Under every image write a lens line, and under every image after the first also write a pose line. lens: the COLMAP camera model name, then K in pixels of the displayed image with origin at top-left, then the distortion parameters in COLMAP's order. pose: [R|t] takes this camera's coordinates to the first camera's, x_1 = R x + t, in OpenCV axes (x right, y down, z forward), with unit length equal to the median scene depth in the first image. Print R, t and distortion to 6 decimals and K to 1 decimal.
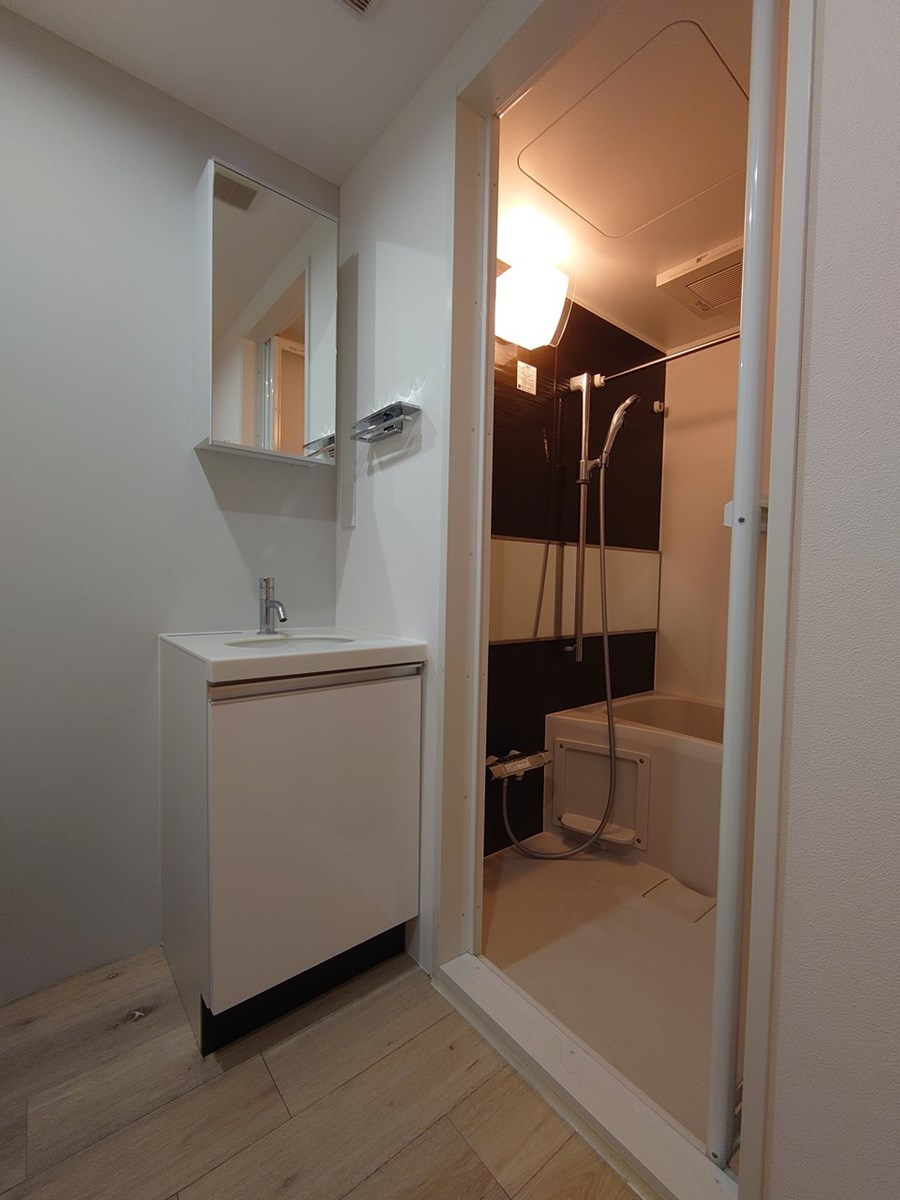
lens RADIAL K [[515.3, 0, 448.3], [0, 515.3, 605.4], [0, 0, 1]] dist [-0.004280, 0.000441]
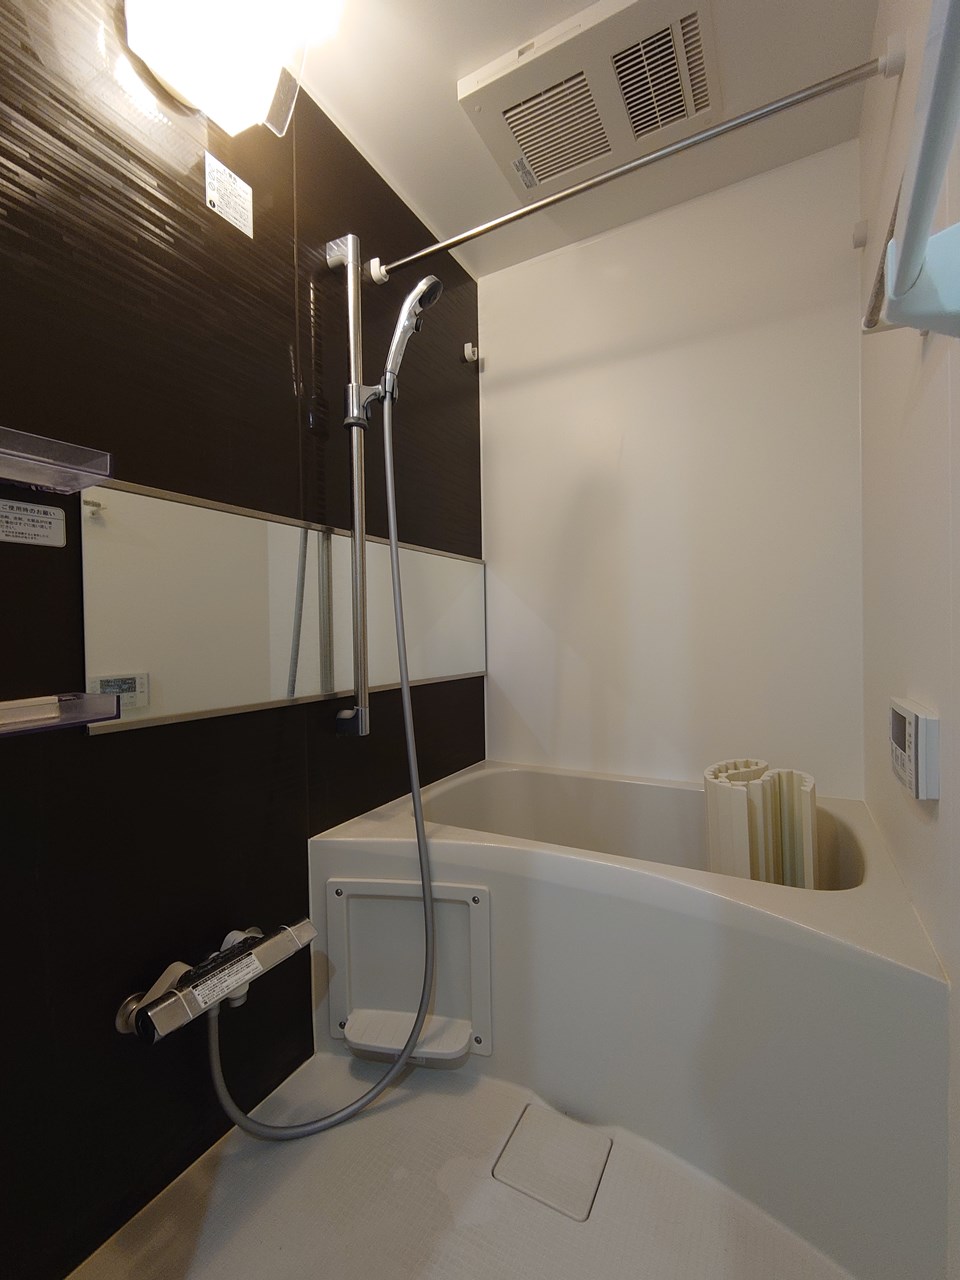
lens RADIAL K [[549.7, 0, 478.2], [0, 549.7, 645.7], [0, 0, 1]] dist [-0.004280, 0.000441]
pose [[0.925433, -0.041822, 0.376595, 0.149750], [0.051366, 0.998562, -0.015330, 0.025855], [-0.375413, 0.033530, 0.926251, 0.396511]]
